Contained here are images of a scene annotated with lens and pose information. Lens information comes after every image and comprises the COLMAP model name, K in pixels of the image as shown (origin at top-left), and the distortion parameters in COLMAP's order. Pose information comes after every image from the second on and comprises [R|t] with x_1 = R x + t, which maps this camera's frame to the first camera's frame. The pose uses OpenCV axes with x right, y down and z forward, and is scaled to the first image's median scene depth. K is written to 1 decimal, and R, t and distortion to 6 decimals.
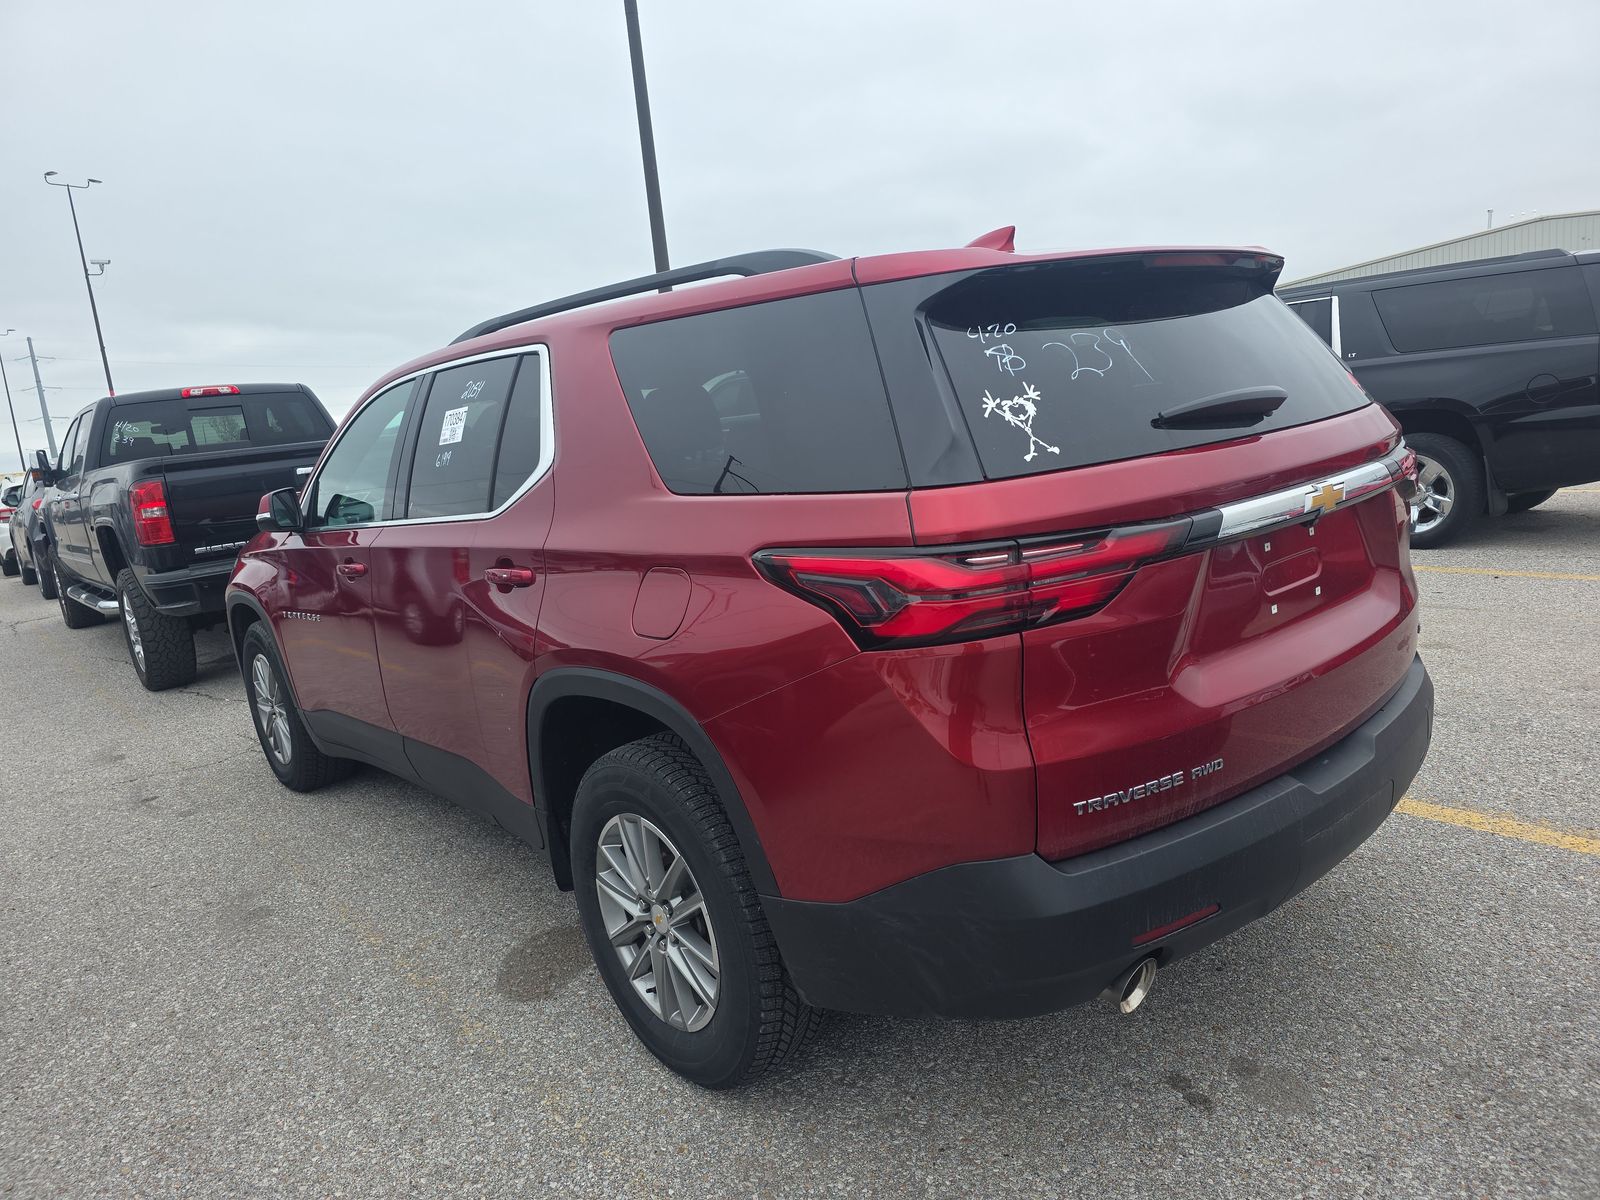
lens RADIAL K [[1067.0, 0, 800.0], [0, 1067.0, 600.0], [0, 0, 1]] dist [0.068363, -0.058012]
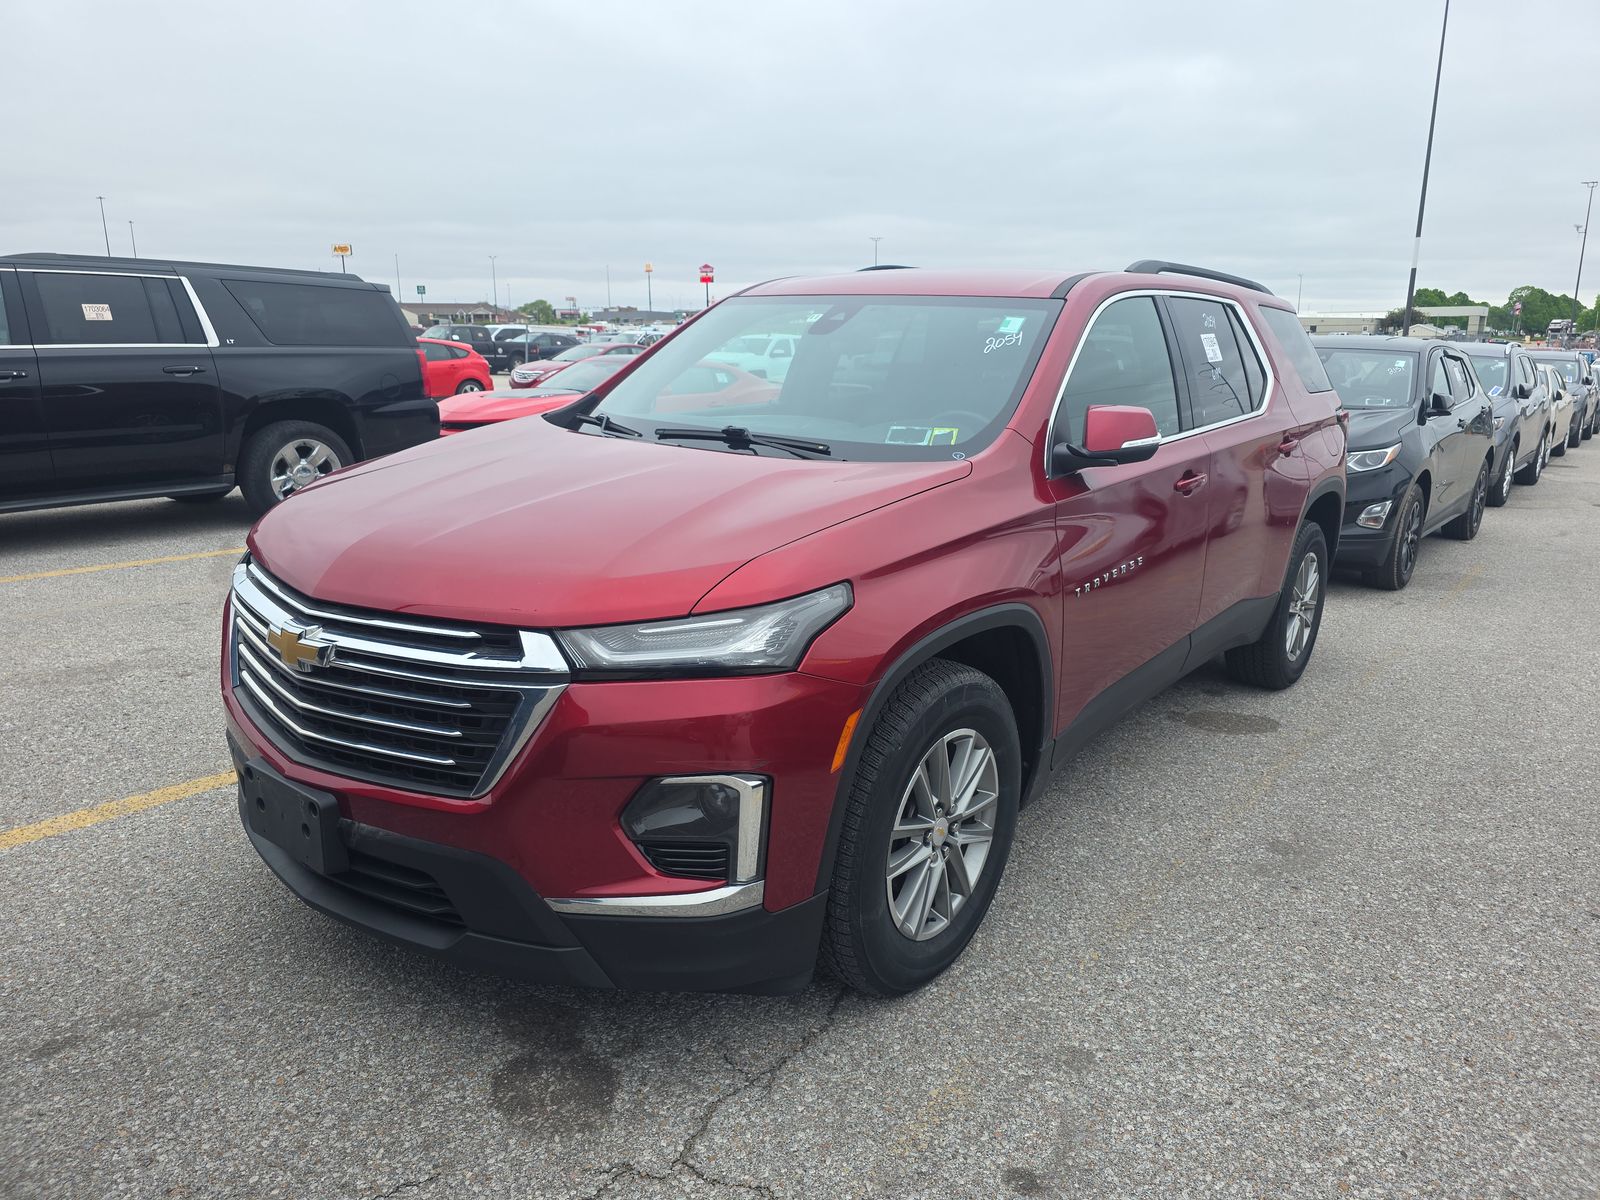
lens RADIAL K [[1092.2, 0, 800.0], [0, 1092.2, 600.0], [0, 0, 1]] dist [0.003977, 0.000378]
pose [[-0.204279, -0.129321, 0.970333, -2.472742], [0.172695, 0.970928, 0.165757, -0.282100], [-0.963559, 0.201432, -0.176008, 2.887873]]
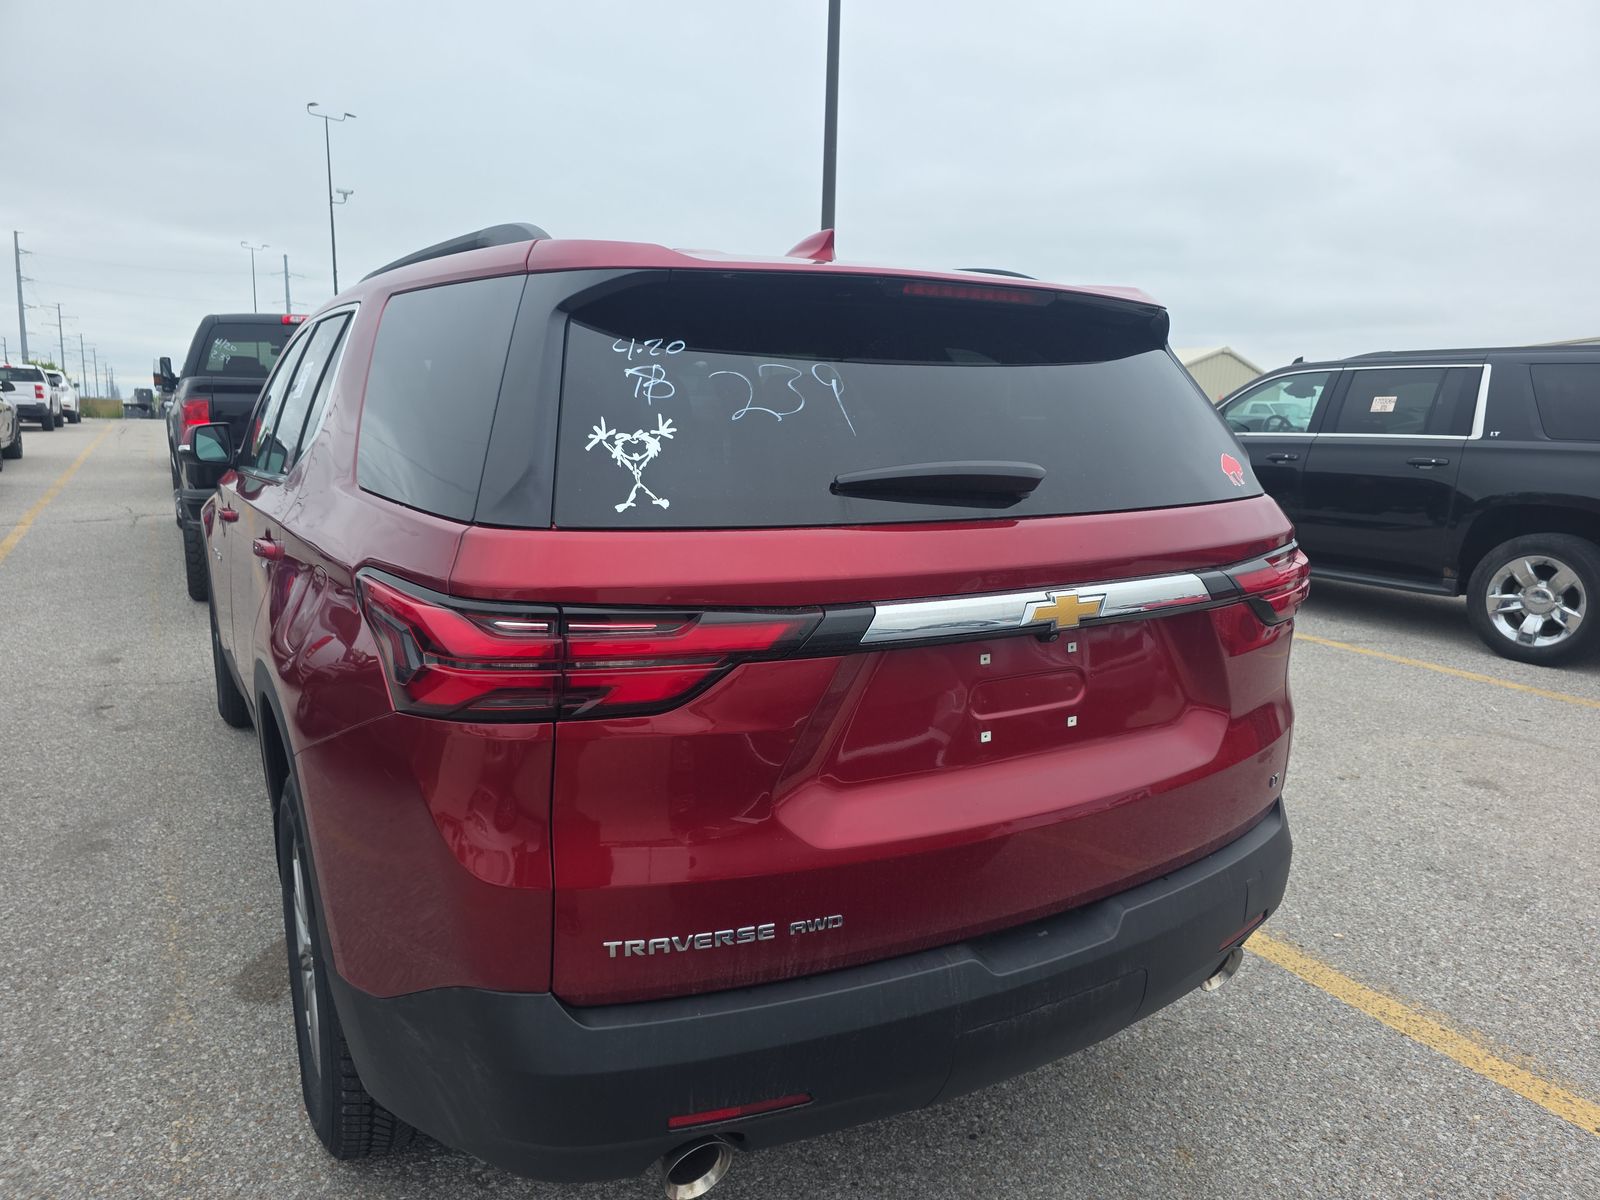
lens RADIAL K [[1080.1, 0, 800.0], [0, 1080.1, 600.0], [0, 0, 1]] dist [0.032703, -0.026447]
pose [[0.977880, 0.155691, -0.139684, 0.416393], [-0.154720, 0.987797, 0.017847, -0.088440], [0.140758, 0.004160, 0.990035, 0.191364]]
